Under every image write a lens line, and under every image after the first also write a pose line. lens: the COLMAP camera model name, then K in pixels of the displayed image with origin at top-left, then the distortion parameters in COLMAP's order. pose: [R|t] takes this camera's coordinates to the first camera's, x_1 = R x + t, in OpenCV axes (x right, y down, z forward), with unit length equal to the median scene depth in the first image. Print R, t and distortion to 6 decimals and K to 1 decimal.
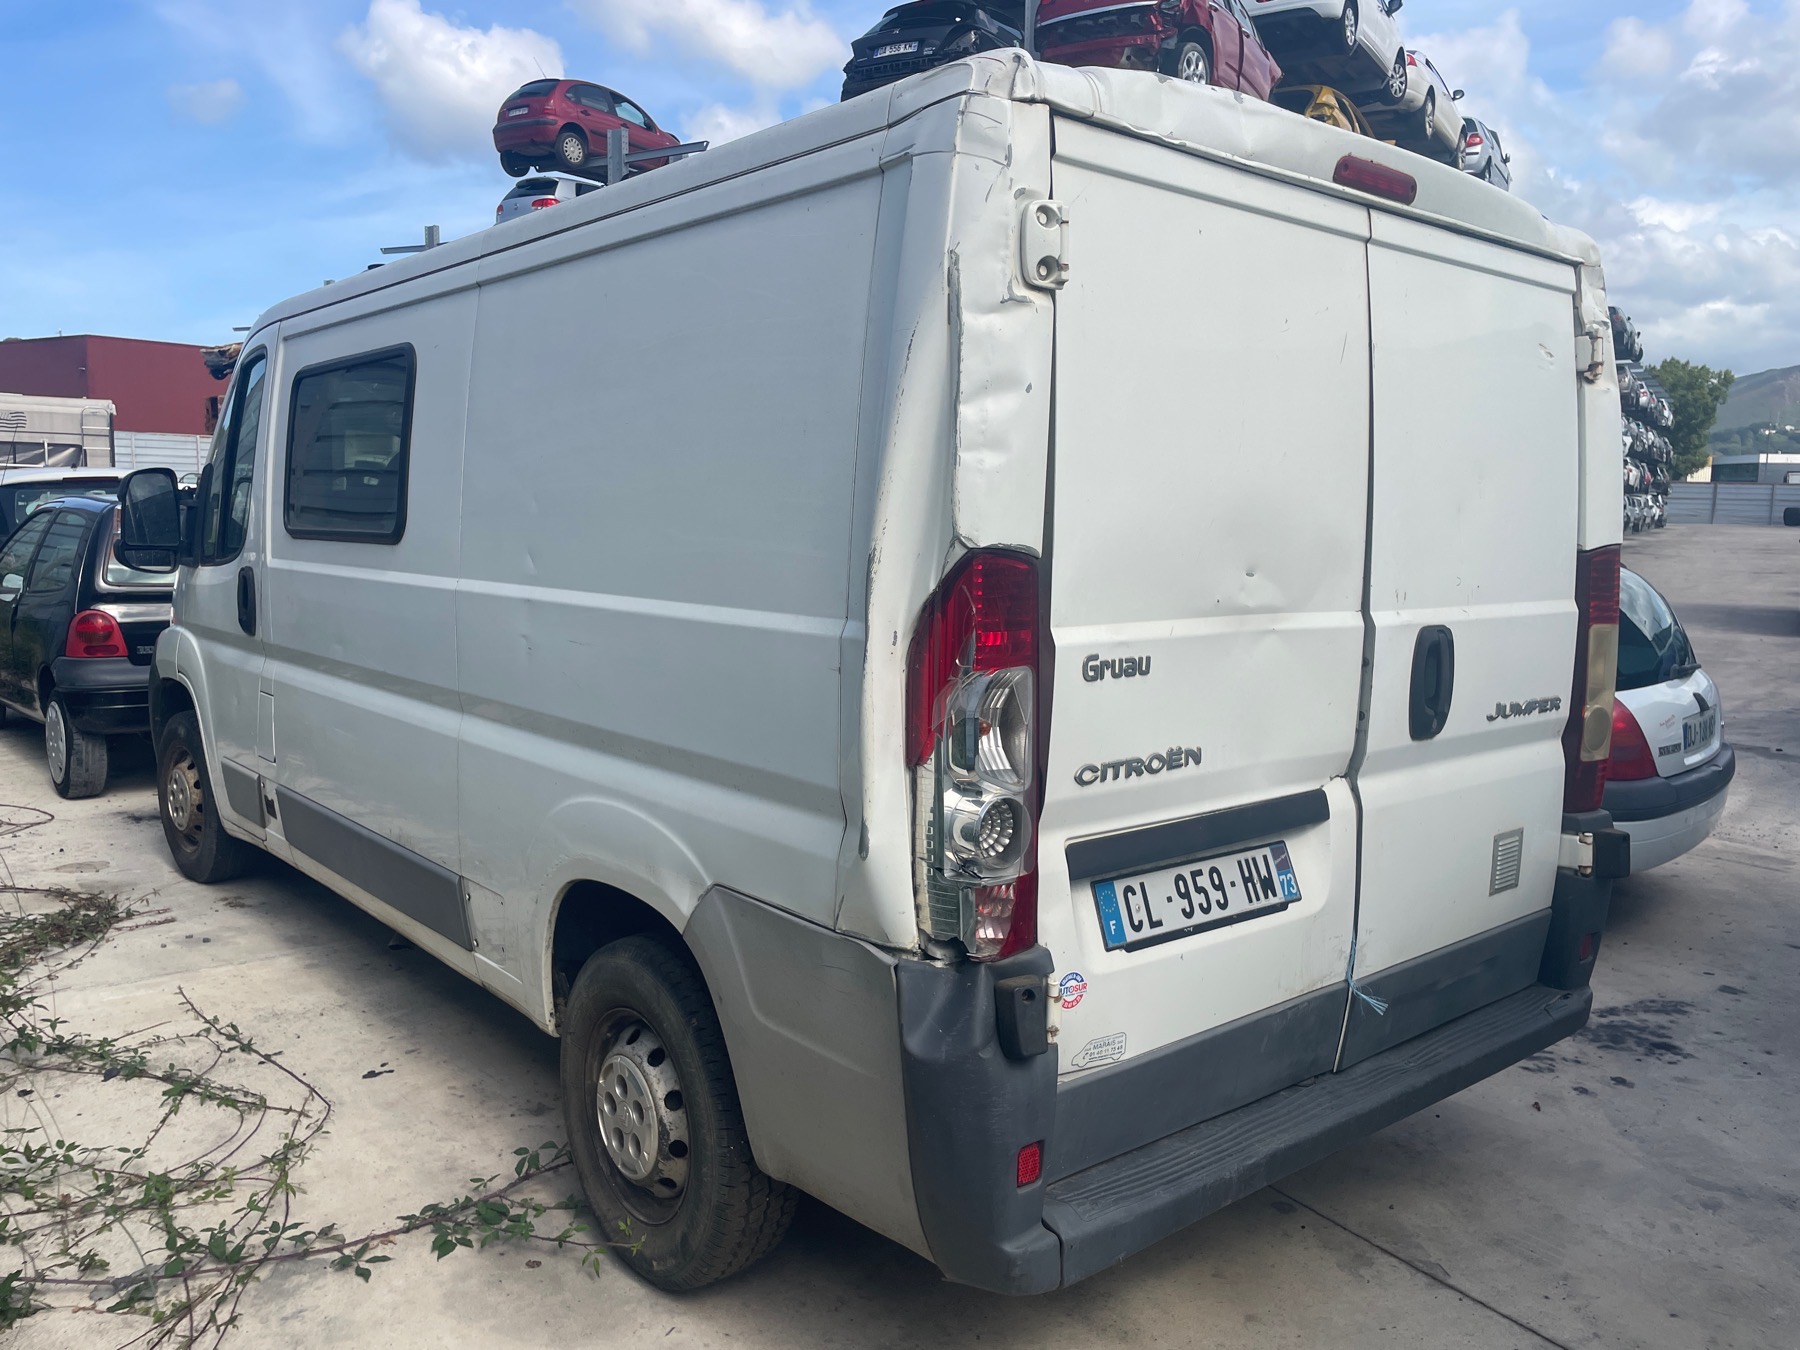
lens RADIAL K [[1353.1, 0, 869.0], [0, 1353.1, 696.4], [0, 0, 1]] dist [0.064617, -0.100909]
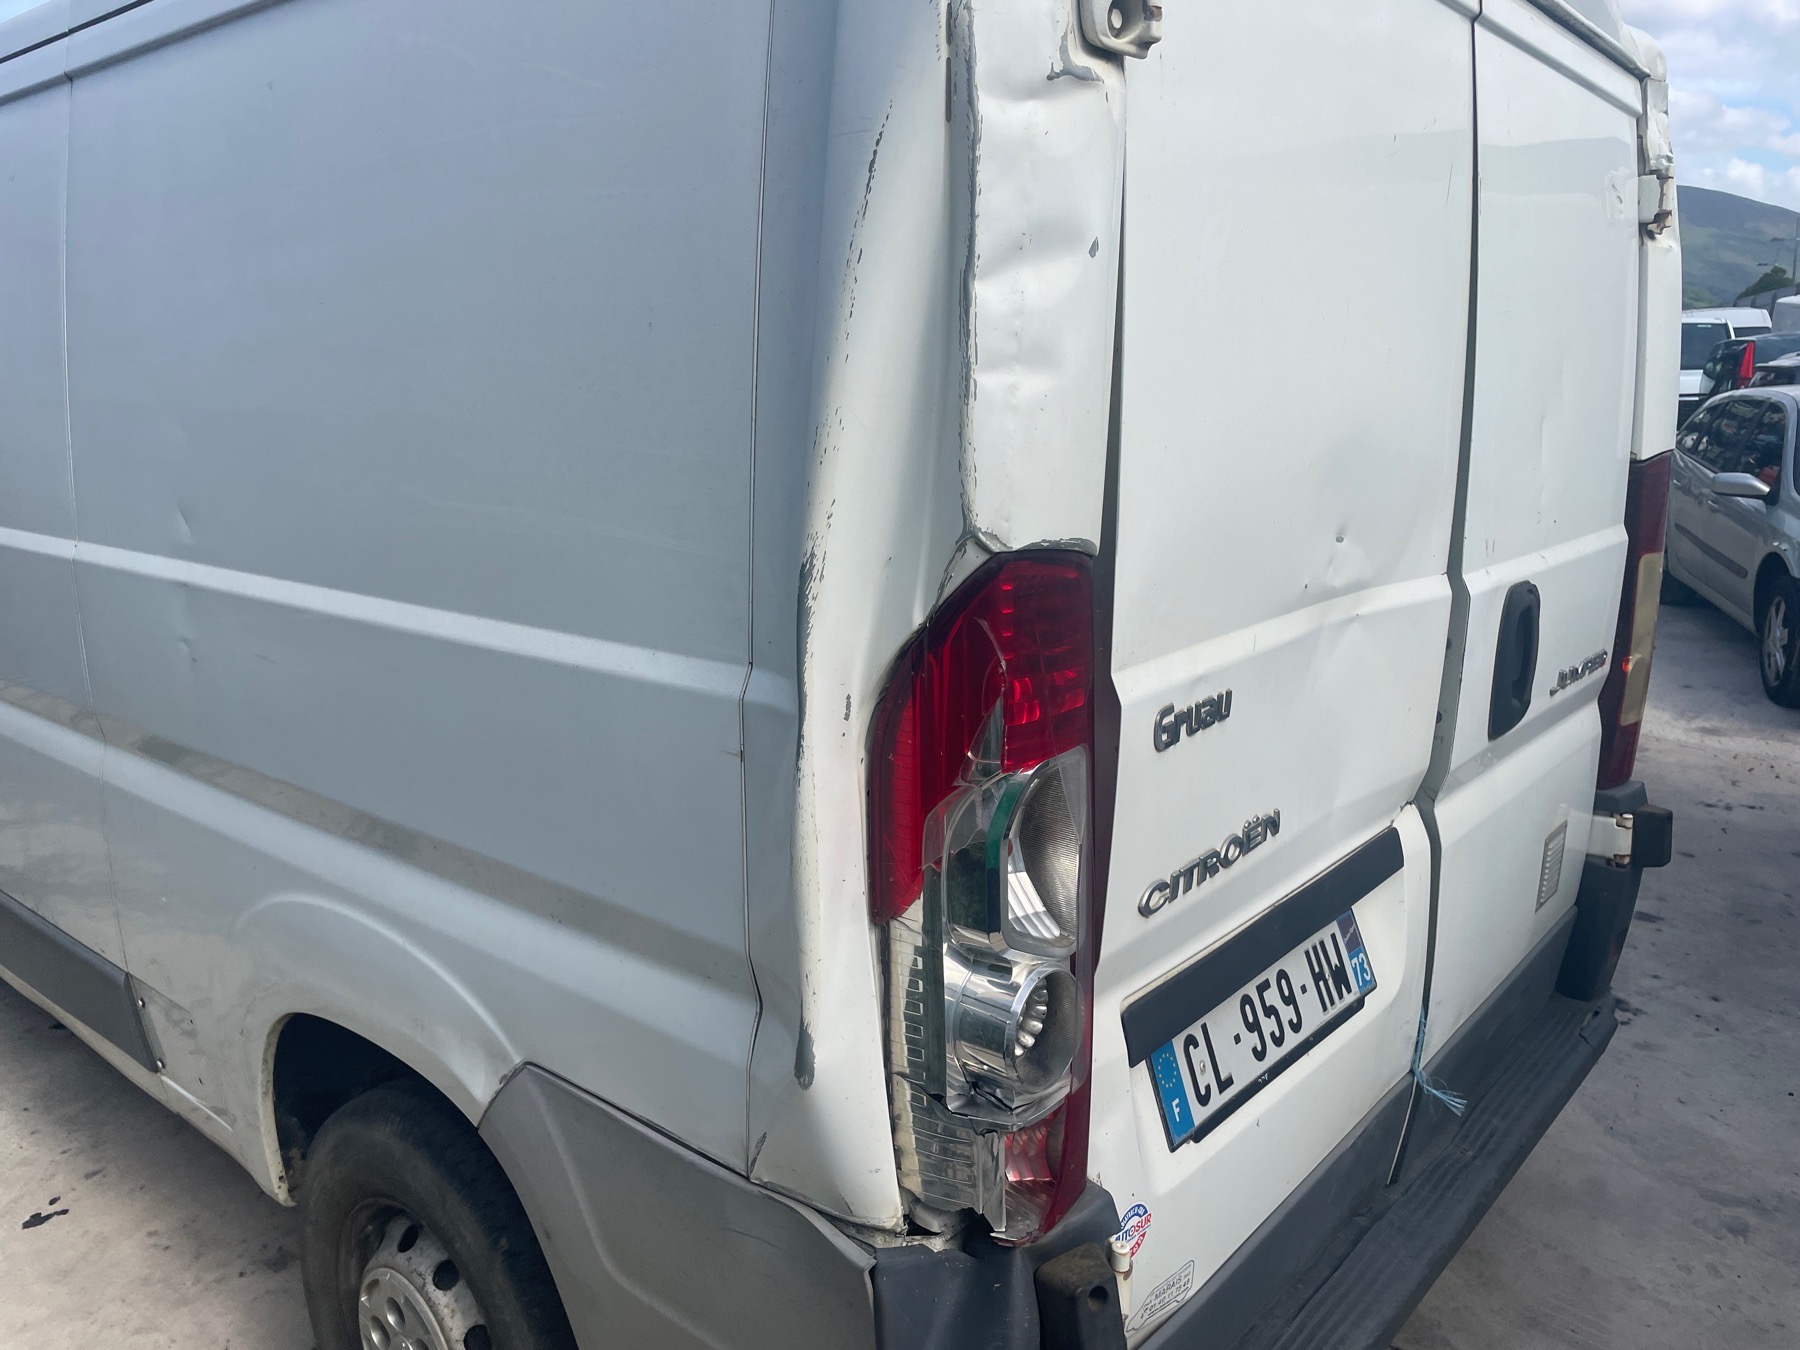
lens RADIAL K [[1353.1, 0, 869.0], [0, 1353.1, 696.4], [0, 0, 1]] dist [0.064617, -0.100909]
pose [[0.984156, -0.055982, 0.168232, -0.057478], [0.038870, 0.993886, 0.103339, -0.091298], [-0.172989, -0.095162, 0.980316, 0.390960]]
